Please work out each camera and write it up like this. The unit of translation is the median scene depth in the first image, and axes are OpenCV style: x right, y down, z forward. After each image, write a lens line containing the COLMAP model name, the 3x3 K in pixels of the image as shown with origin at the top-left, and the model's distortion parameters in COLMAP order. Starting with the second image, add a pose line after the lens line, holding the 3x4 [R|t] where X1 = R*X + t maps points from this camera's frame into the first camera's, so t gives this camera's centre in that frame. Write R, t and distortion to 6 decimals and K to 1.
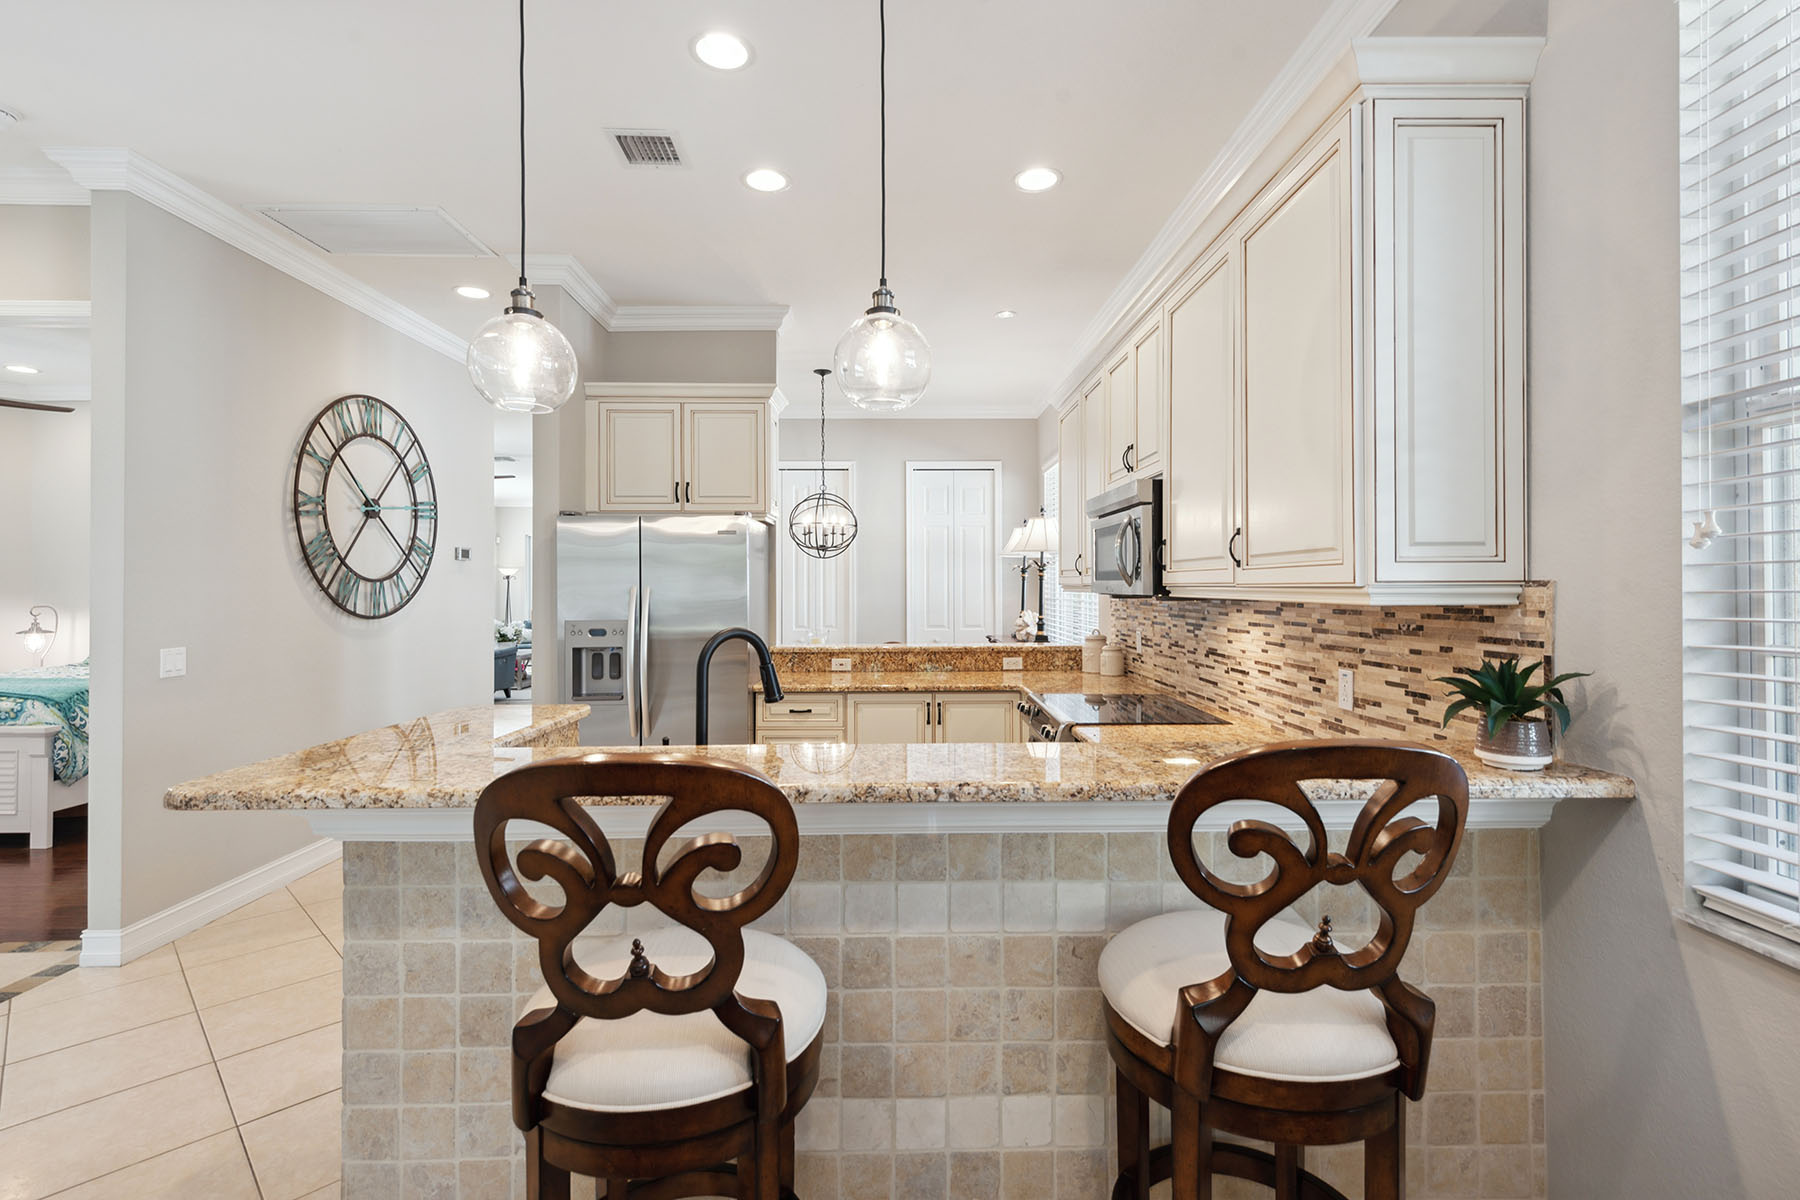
lens RADIAL K [[839.0, 0, 928.3], [0, 839.0, 582.5], [0, 0, 1]] dist [0.016163, -0.002671]
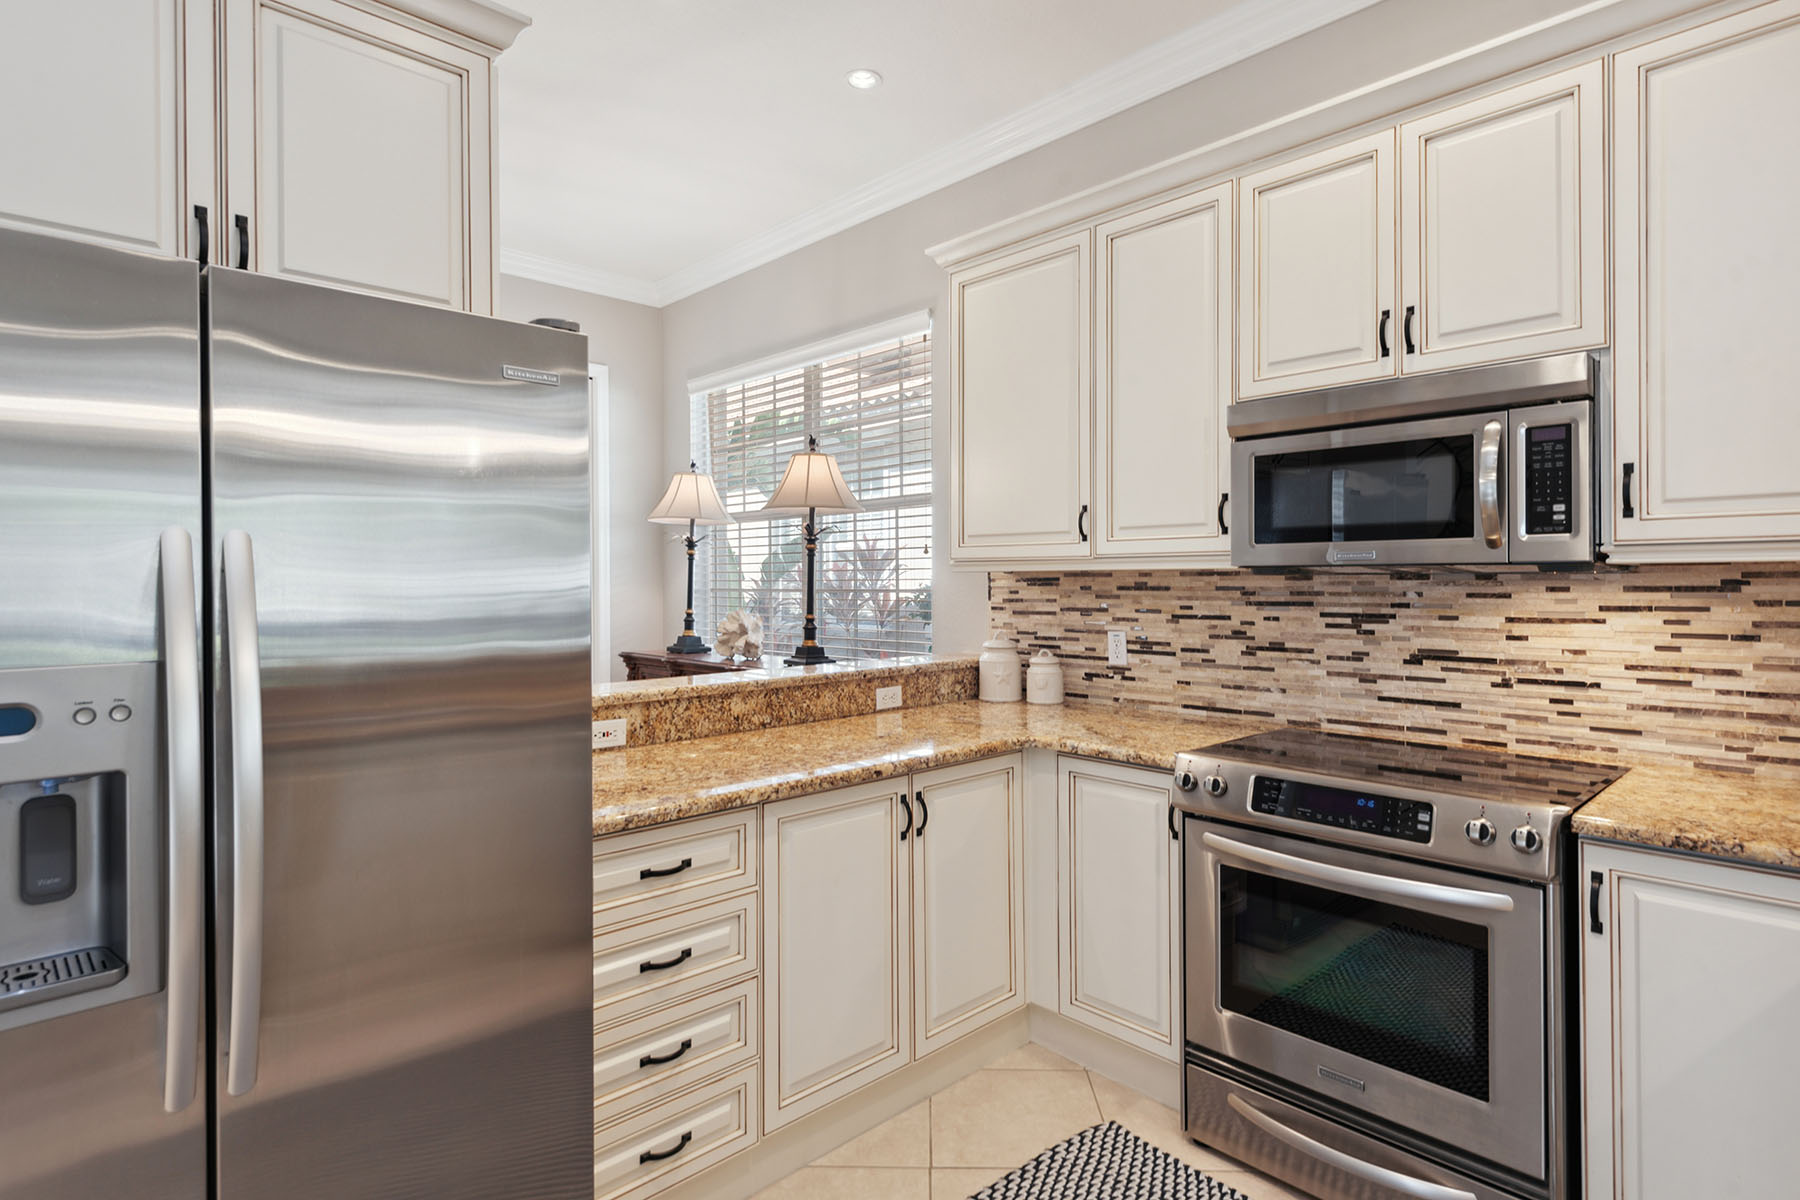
lens RADIAL K [[929.5, 0, 930.8], [0, 929.5, 584.1], [0, 0, 1]] dist [0.005142, -0.001121]
pose [[0.739922, -0.004308, 0.672679, -0.693869], [0.001846, 0.999989, 0.004374, 0.038044], [-0.672690, -0.001994, 0.739922, 1.177697]]
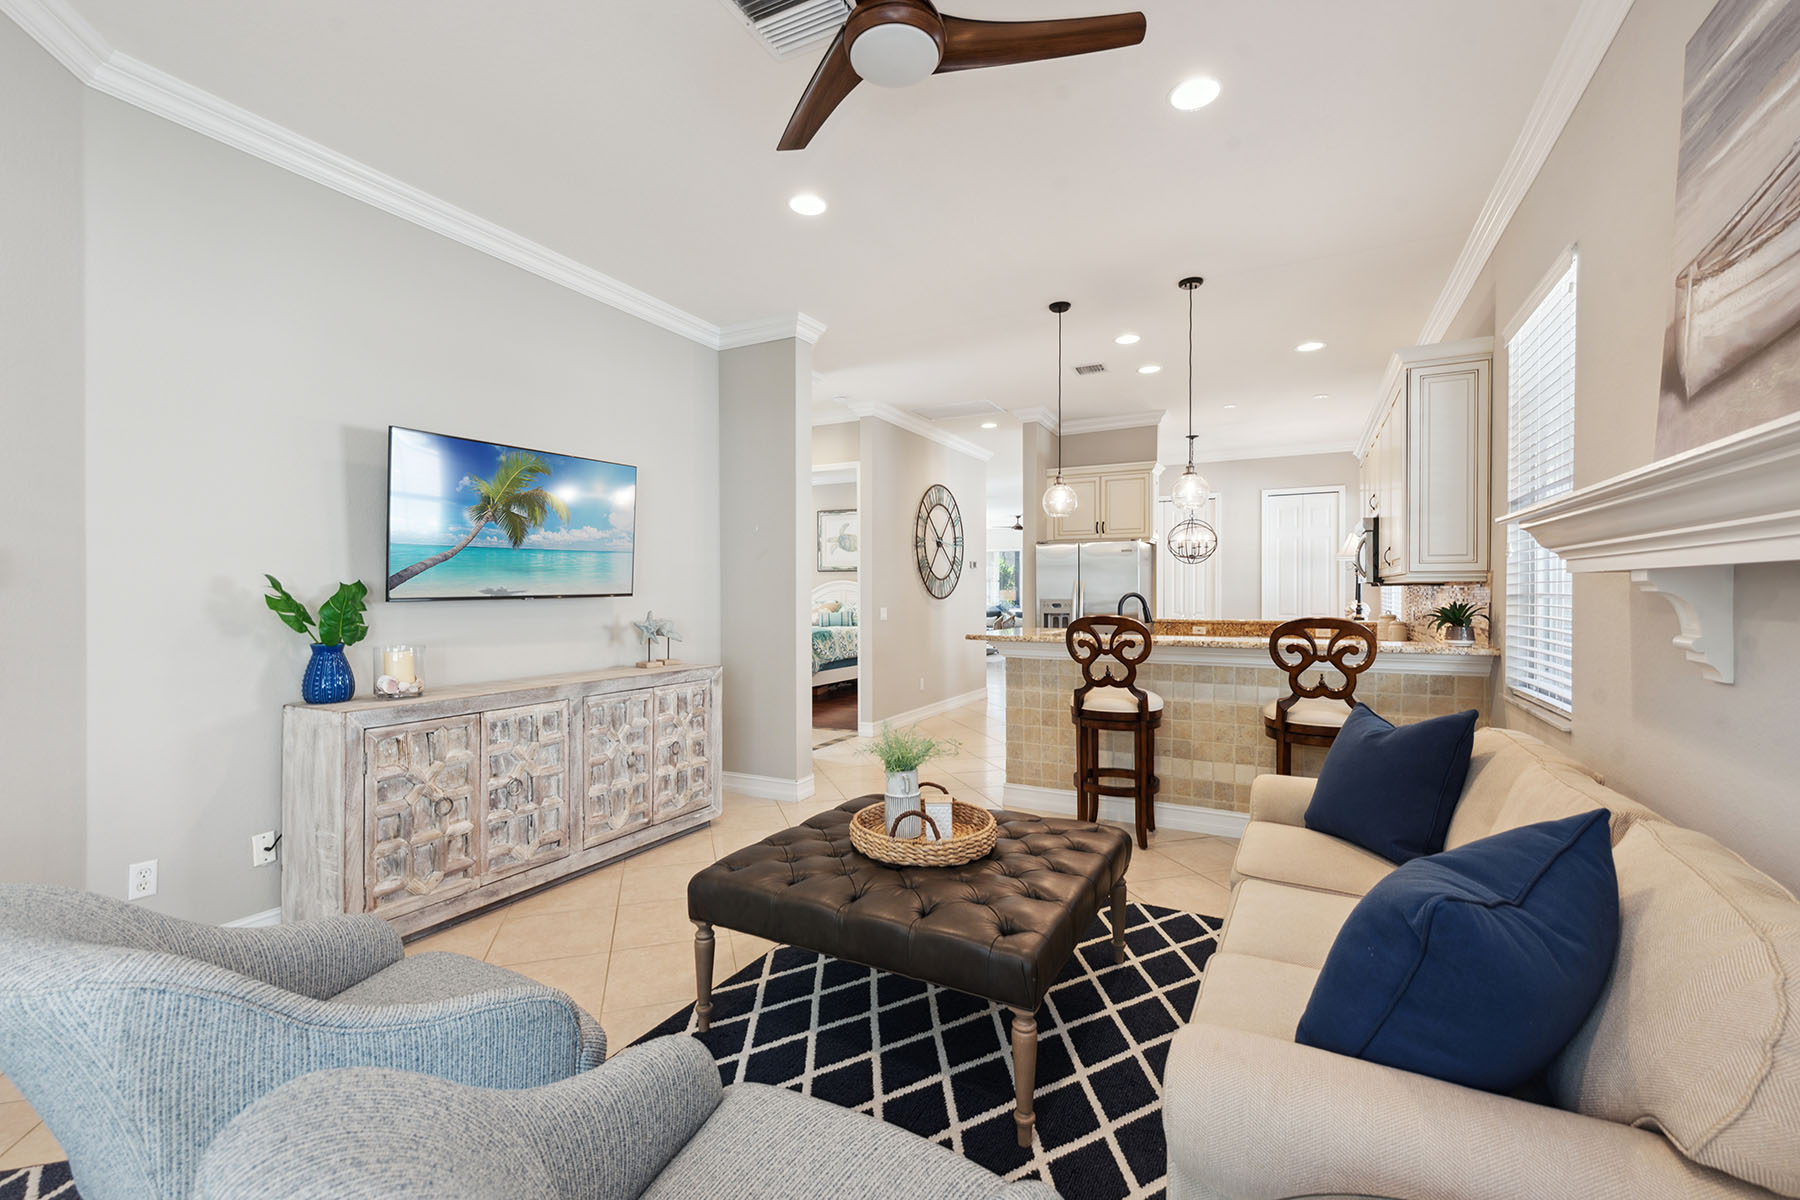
lens RADIAL K [[767.8, 0, 878.3], [0, 767.8, 591.7], [0, 0, 1]] dist [-0.003256, -0.000662]
pose [[0.857073, 0.003244, -0.515185, 0.285210], [0.000375, 0.999976, 0.006920, 0.031460], [0.515195, -0.006124, 0.857051, -1.294680]]
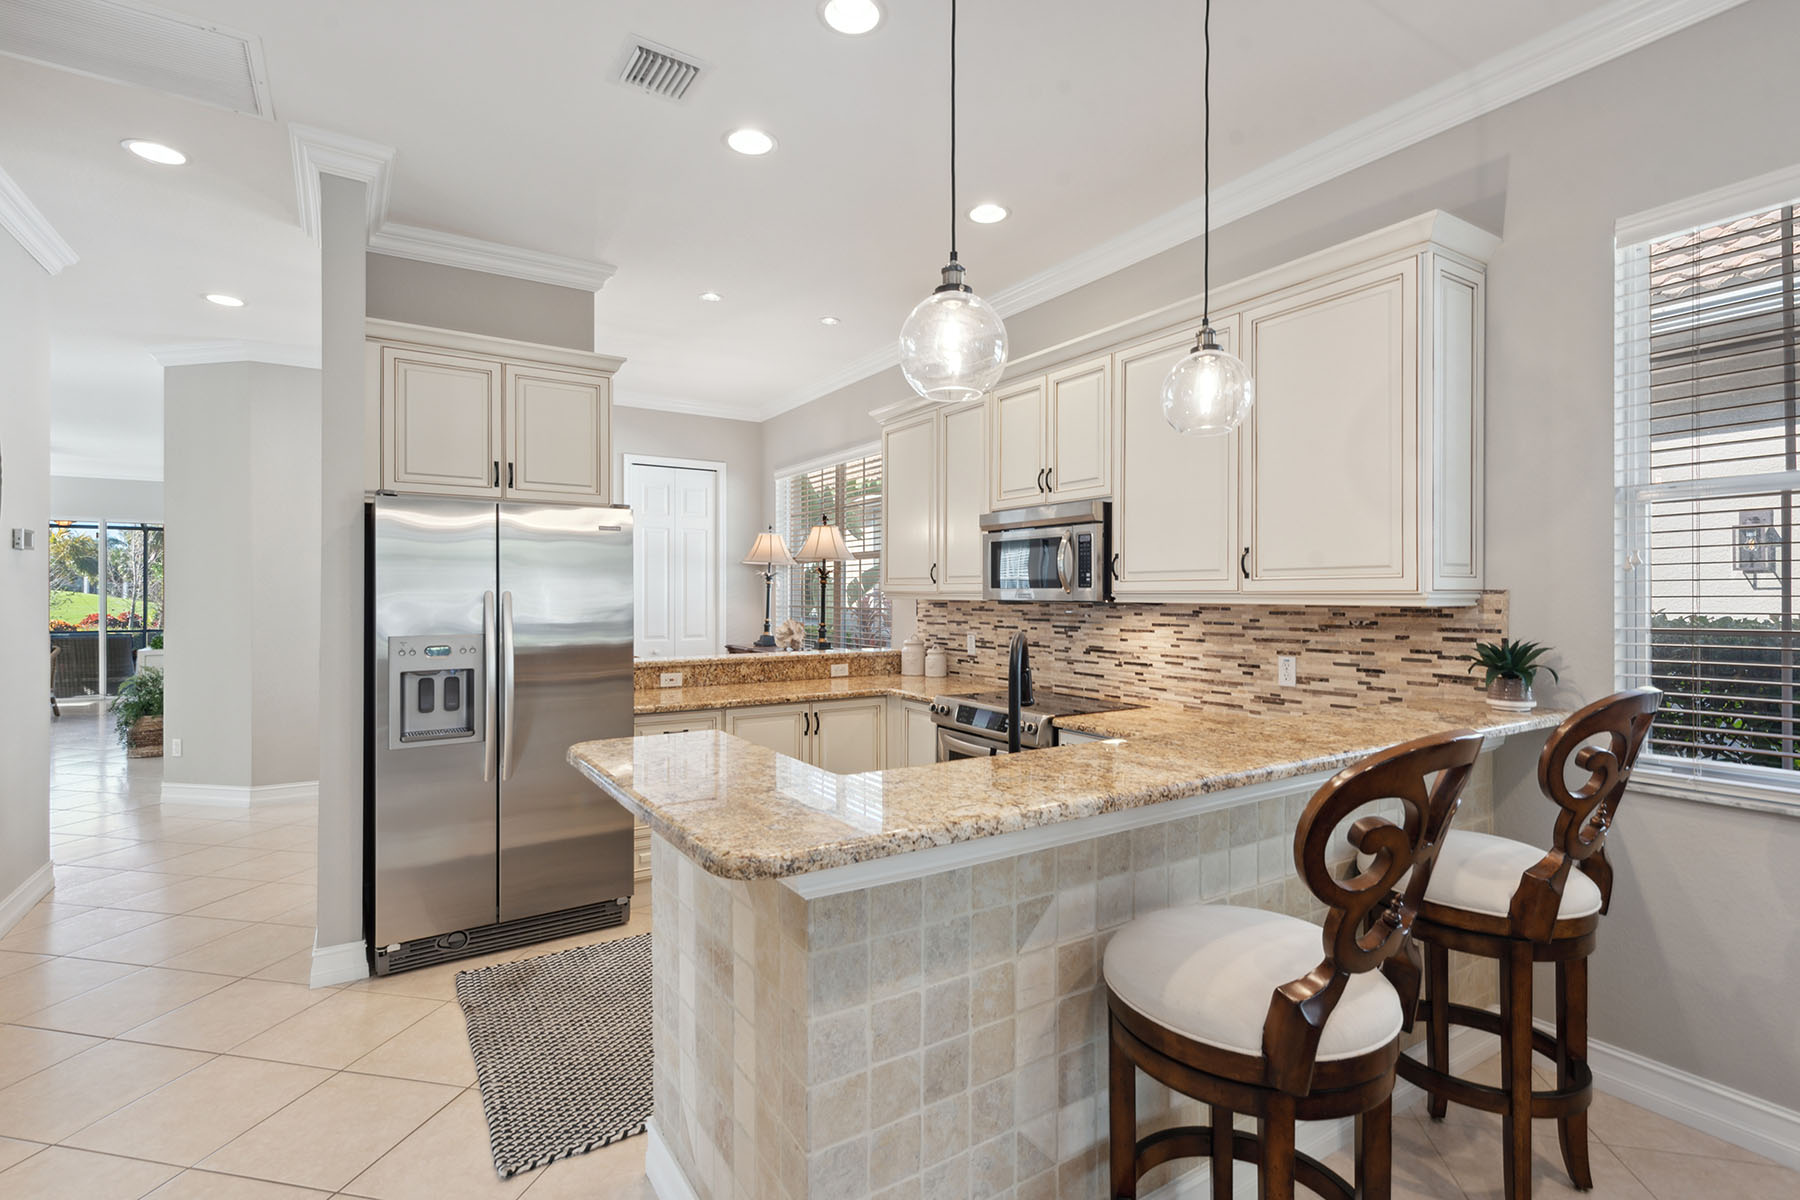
lens RADIAL K [[839.0, 0, 935.2], [0, 839.0, 597.6], [0, 0, 1]] dist [0.016163, -0.002671]
pose [[0.847841, 0.001477, 0.530248, -0.775060], [-0.005124, 0.999972, 0.005408, 0.006835], [-0.530225, -0.007302, 0.847825, 0.187541]]
